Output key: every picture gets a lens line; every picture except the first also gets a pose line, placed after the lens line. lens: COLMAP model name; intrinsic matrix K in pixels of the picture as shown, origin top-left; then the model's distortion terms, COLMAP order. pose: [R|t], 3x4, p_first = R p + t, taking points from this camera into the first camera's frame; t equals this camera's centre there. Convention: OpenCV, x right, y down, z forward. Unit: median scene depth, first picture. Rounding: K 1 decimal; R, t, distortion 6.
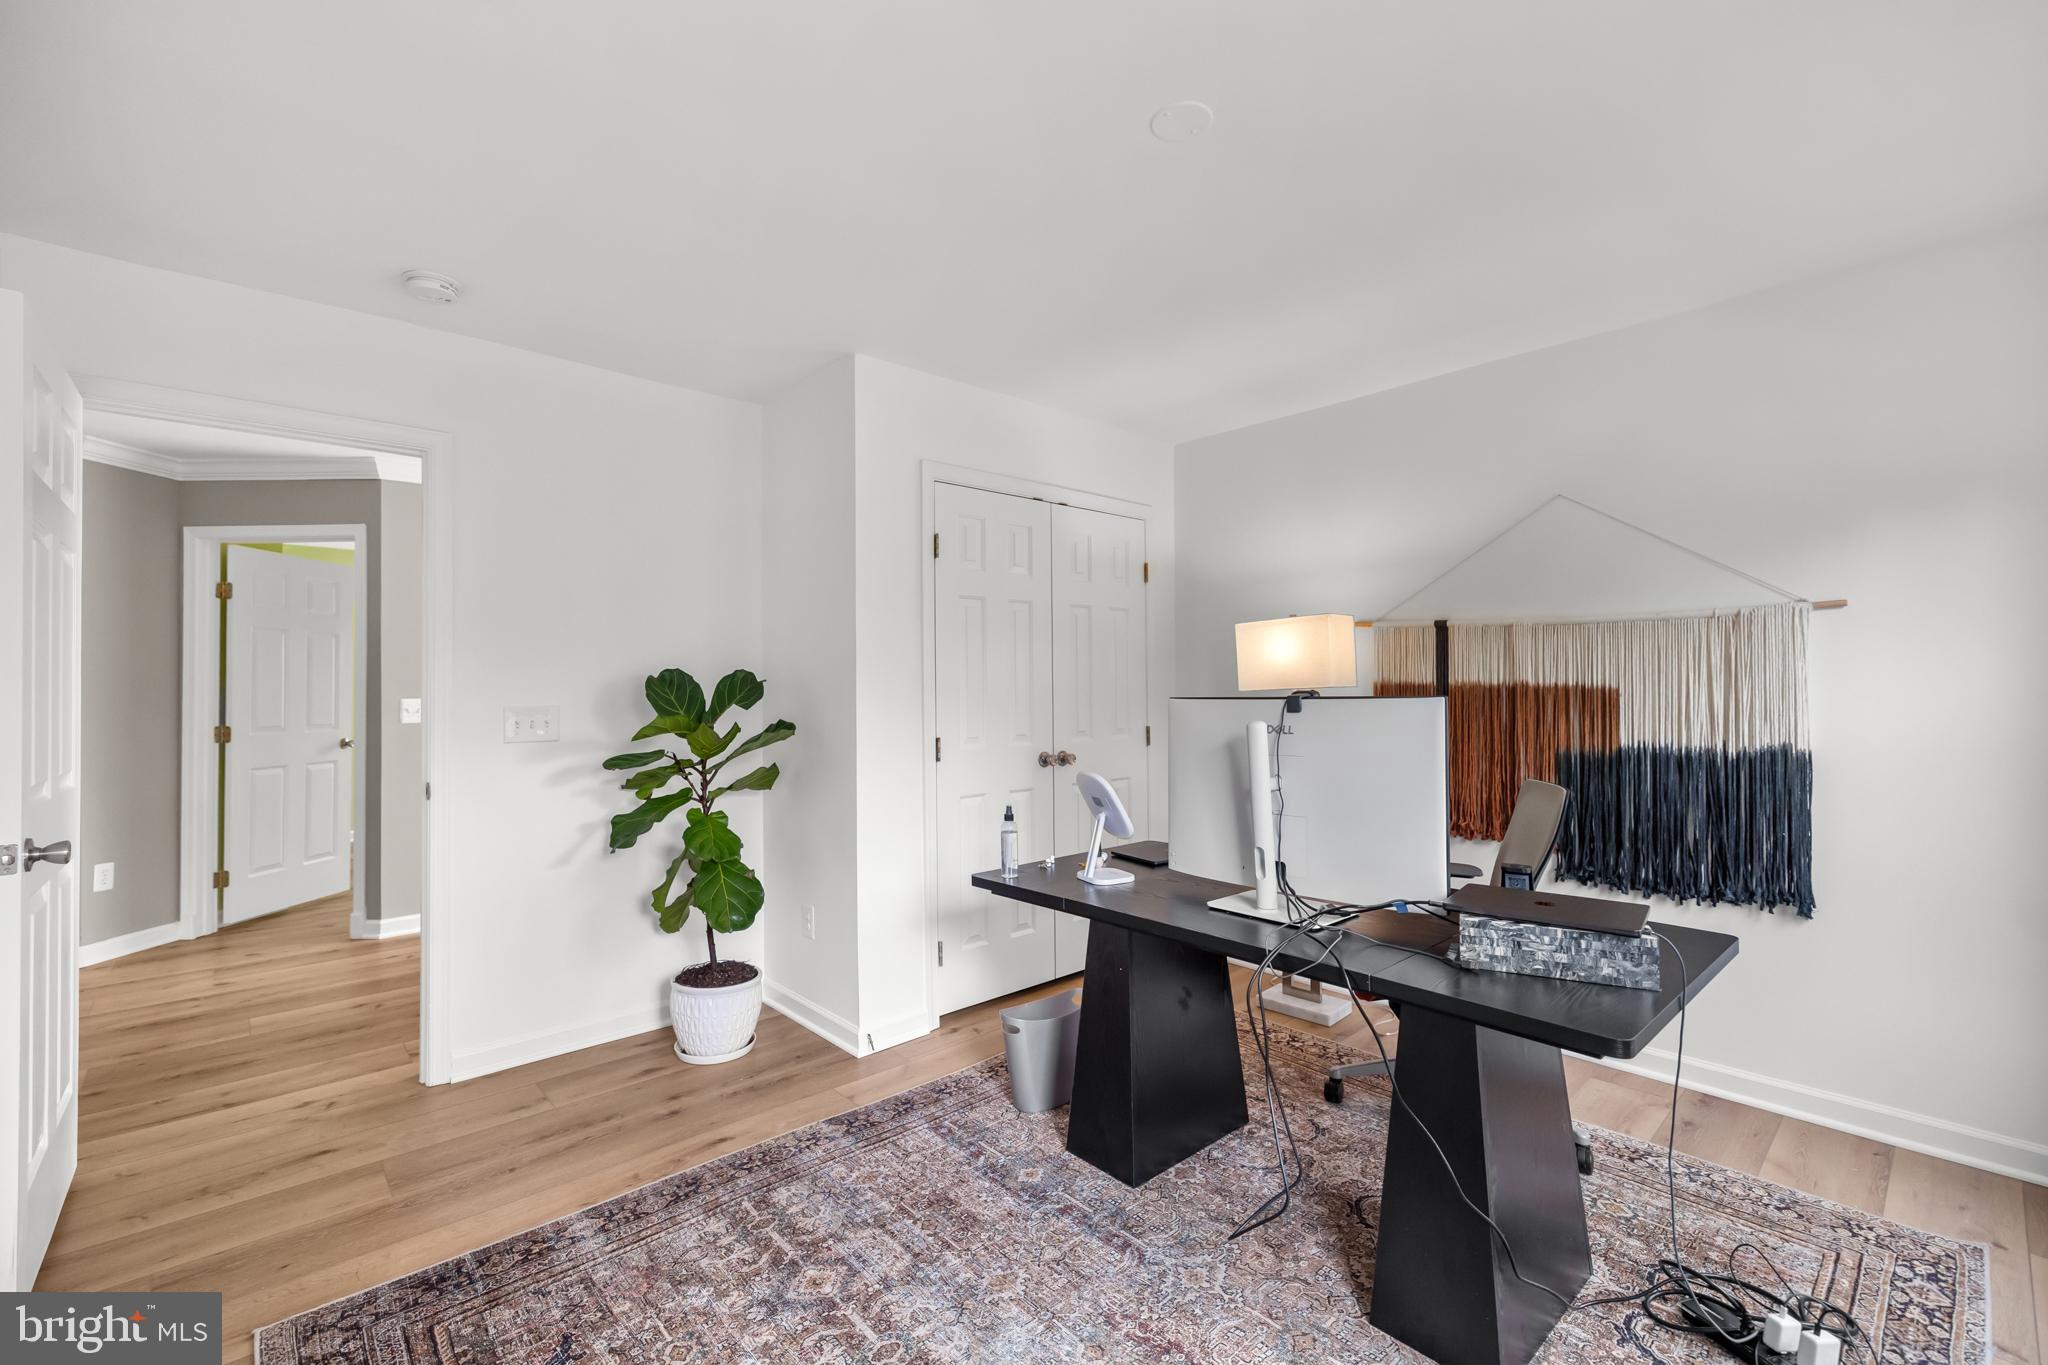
lens RADIAL K [[873.3, 0, 1024.0], [0, 873.3, 682.5], [0, 0, 1]] dist [0.002315, 0.000076]
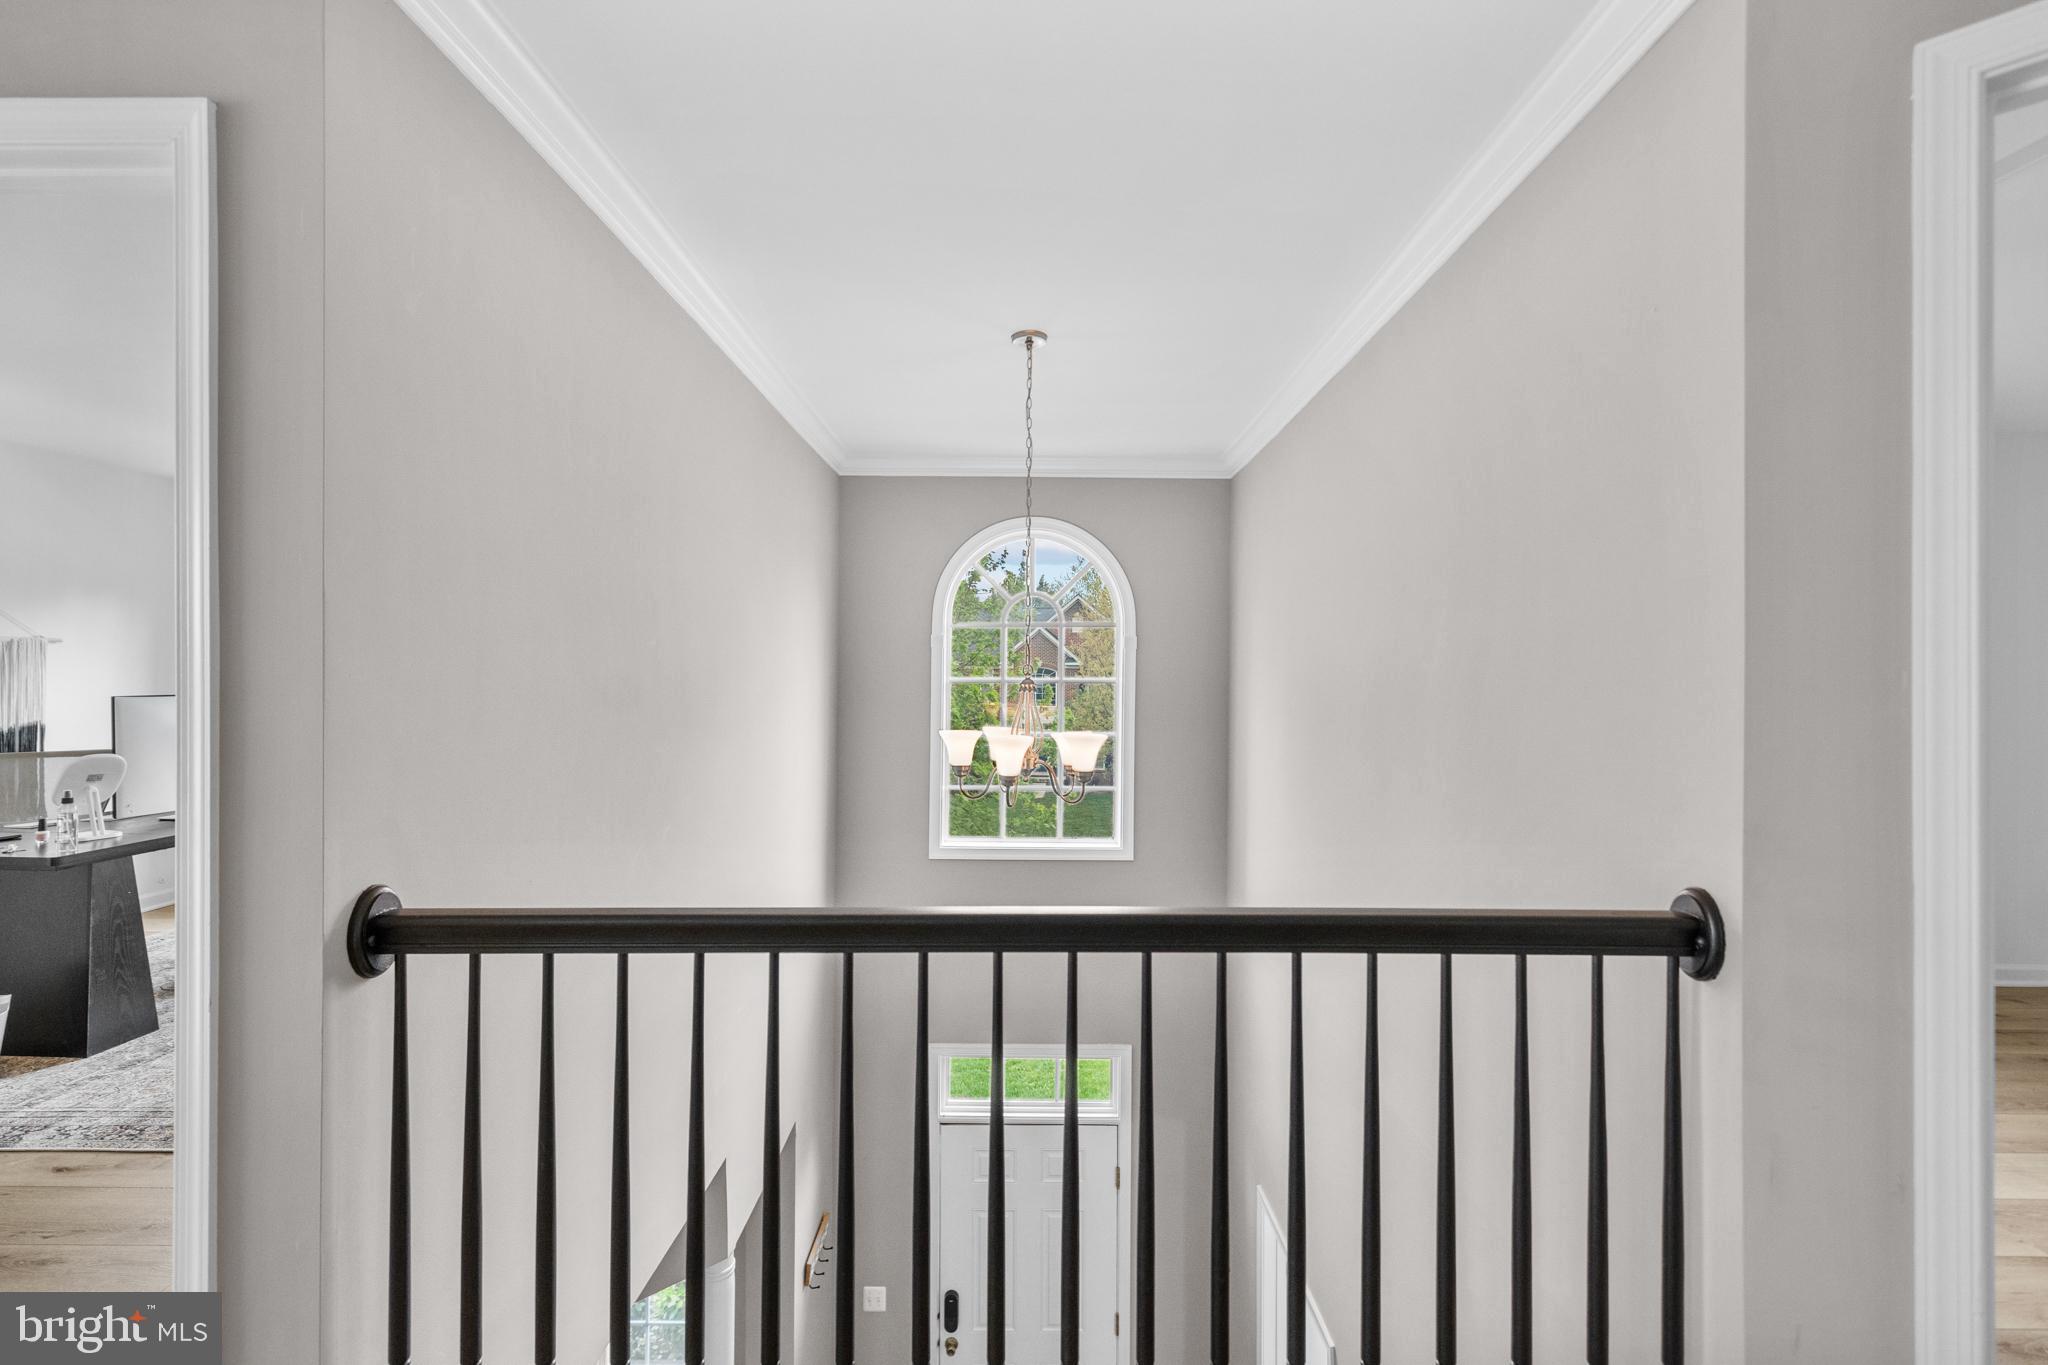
lens RADIAL K [[879.6, 0, 1018.6], [0, 879.6, 675.8], [0, 0, 1]] dist [0.001291, -0.000187]
pose [[-0.734007, 0.005198, 0.679122, -1.739789], [-0.005845, 0.999885, -0.013970, -0.004700], [-0.679116, -0.014224, -0.733893, 0.992356]]
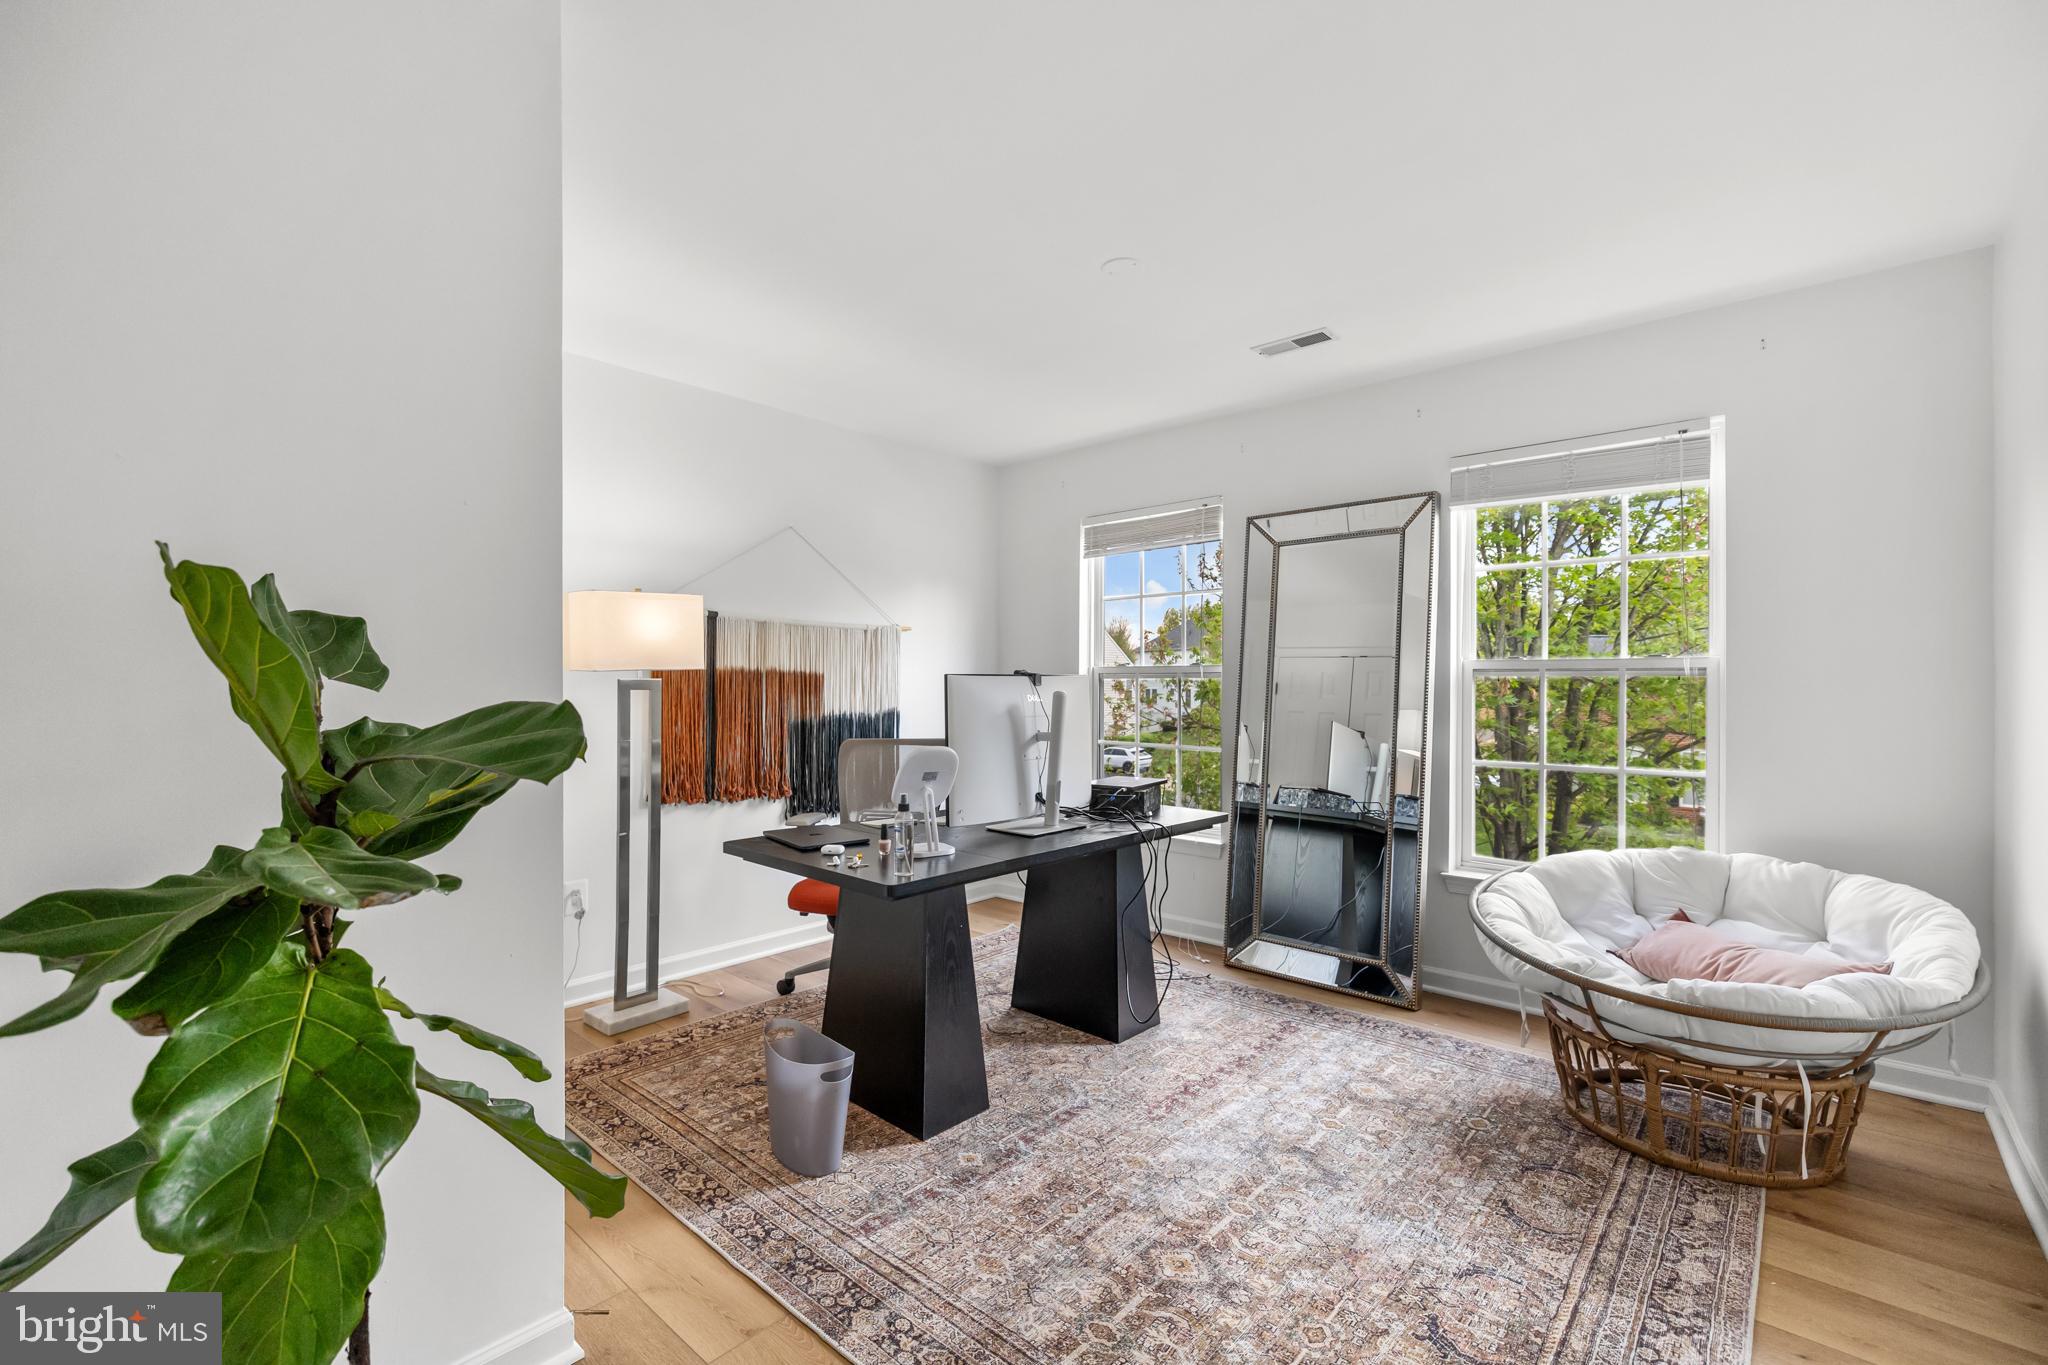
lens RADIAL K [[879.6, 0, 1018.6], [0, 879.6, 675.8], [0, 0, 1]] dist [0.001291, -0.000187]
pose [[-0.104982, 0.014091, 0.994374, -0.905289], [-0.009277, 0.999842, -0.015148, 0.032827], [-0.994431, -0.010815, -0.104835, 0.968741]]
